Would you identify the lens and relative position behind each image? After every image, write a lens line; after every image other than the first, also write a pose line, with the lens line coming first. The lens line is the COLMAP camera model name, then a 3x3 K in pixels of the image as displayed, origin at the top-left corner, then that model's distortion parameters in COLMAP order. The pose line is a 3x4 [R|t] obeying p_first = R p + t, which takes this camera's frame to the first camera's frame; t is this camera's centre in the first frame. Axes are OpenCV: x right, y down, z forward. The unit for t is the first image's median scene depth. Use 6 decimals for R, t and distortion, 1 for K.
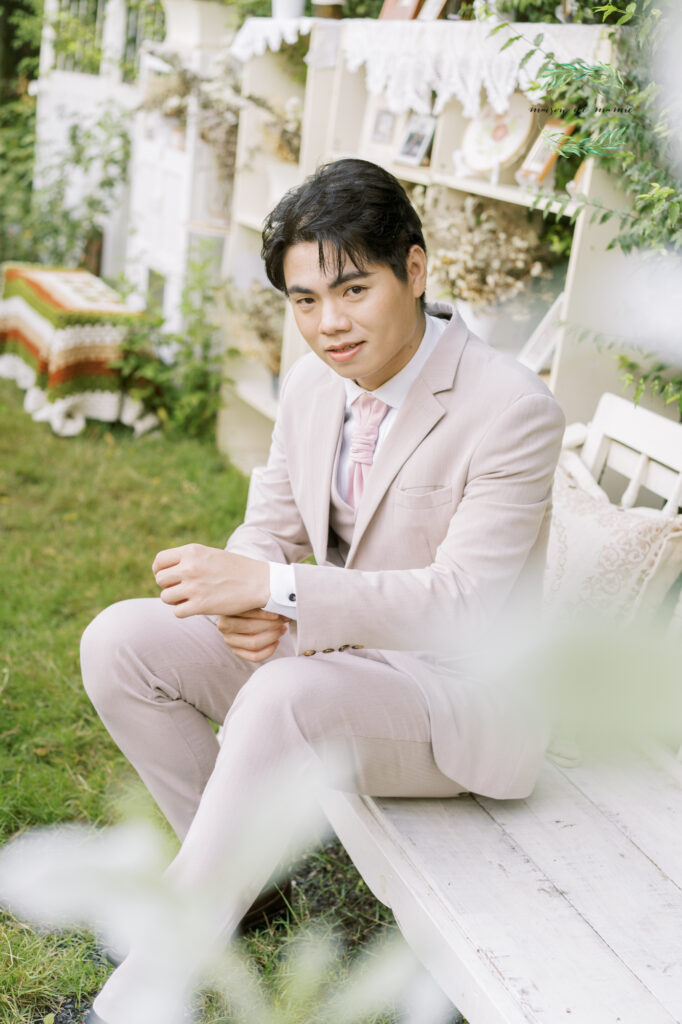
lens RADIAL K [[1585.5, 0, 430.6], [0, 1585.5, 526.8], [0, 0, 1]] dist [0.166173, -0.939221]
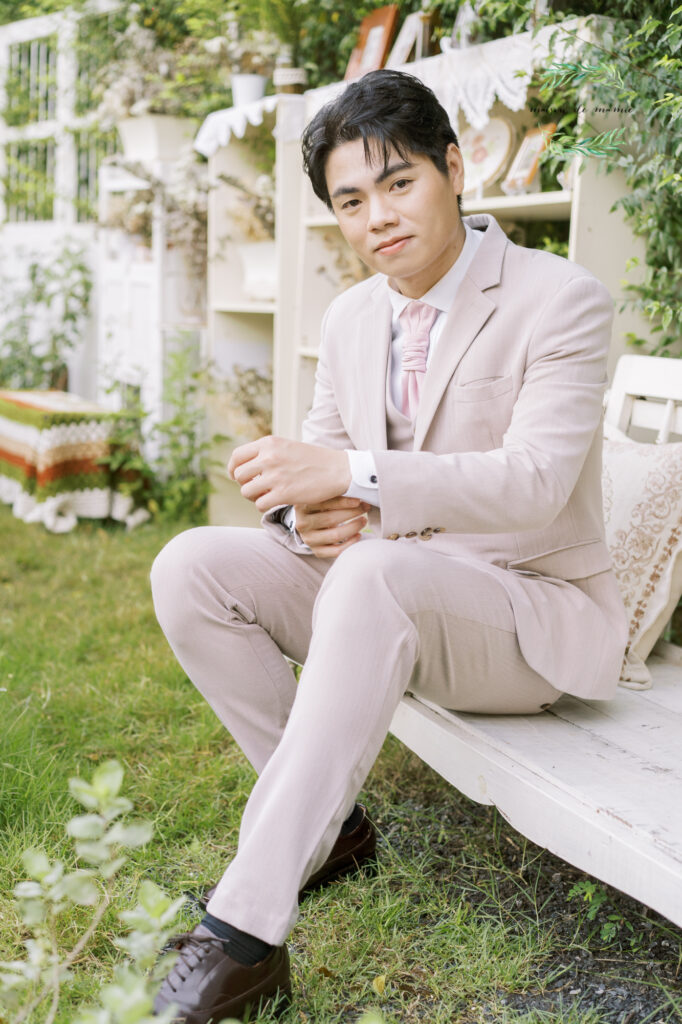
lens RADIAL K [[1585.5, 0, 430.6], [0, 1585.5, 526.8], [0, 0, 1]] dist [0.166173, -0.939221]
pose [[0.994710, -0.094043, 0.041325, -0.059276], [0.098439, 0.987650, -0.121894, 0.126083], [-0.029352, 0.125317, 0.991682, 0.010700]]
